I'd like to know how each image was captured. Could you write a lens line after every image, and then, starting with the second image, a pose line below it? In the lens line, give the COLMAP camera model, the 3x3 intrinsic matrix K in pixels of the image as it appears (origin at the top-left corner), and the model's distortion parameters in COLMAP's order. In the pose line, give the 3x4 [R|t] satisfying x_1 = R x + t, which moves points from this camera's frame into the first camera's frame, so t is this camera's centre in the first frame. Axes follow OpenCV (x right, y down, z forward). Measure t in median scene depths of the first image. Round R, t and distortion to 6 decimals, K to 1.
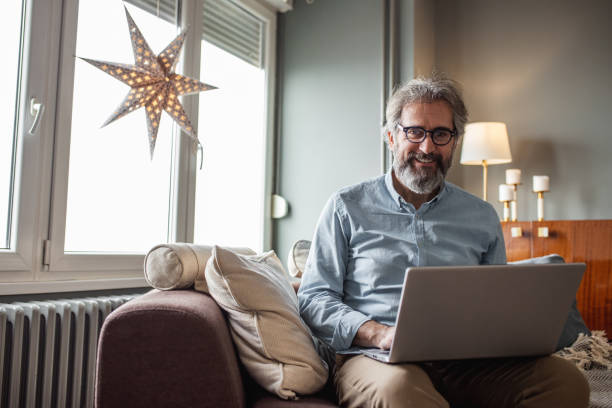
lens RADIAL K [[586.7, 0, 306.0], [0, 586.7, 204.0], [0, 0, 1]] dist [-0.084025, 0.127667]
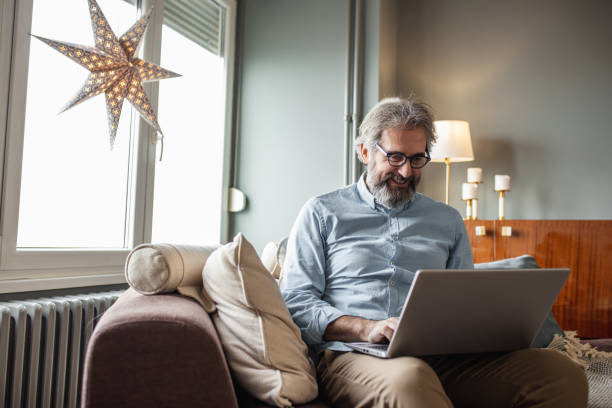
lens RADIAL K [[586.7, 0, 306.0], [0, 586.7, 204.0], [0, 0, 1]] dist [-0.084025, 0.127667]
pose [[0.993305, 0.015884, 0.114426, -0.059623], [-0.017819, 0.999715, 0.015908, -0.009379], [-0.114141, -0.017840, 0.993304, 0.034838]]
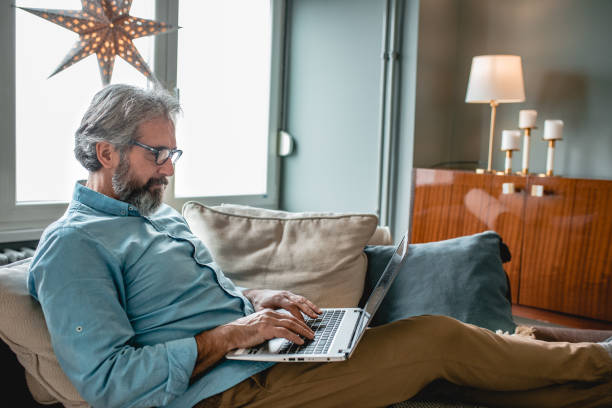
lens RADIAL K [[586.7, 0, 306.0], [0, 586.7, 204.0], [0, 0, 1]] dist [-0.084025, 0.127667]
pose [[0.973932, 0.036945, -0.223811, 0.286507], [0.000121, 0.986563, 0.163382, -0.076154], [0.226840, -0.159150, 0.960841, 0.105457]]
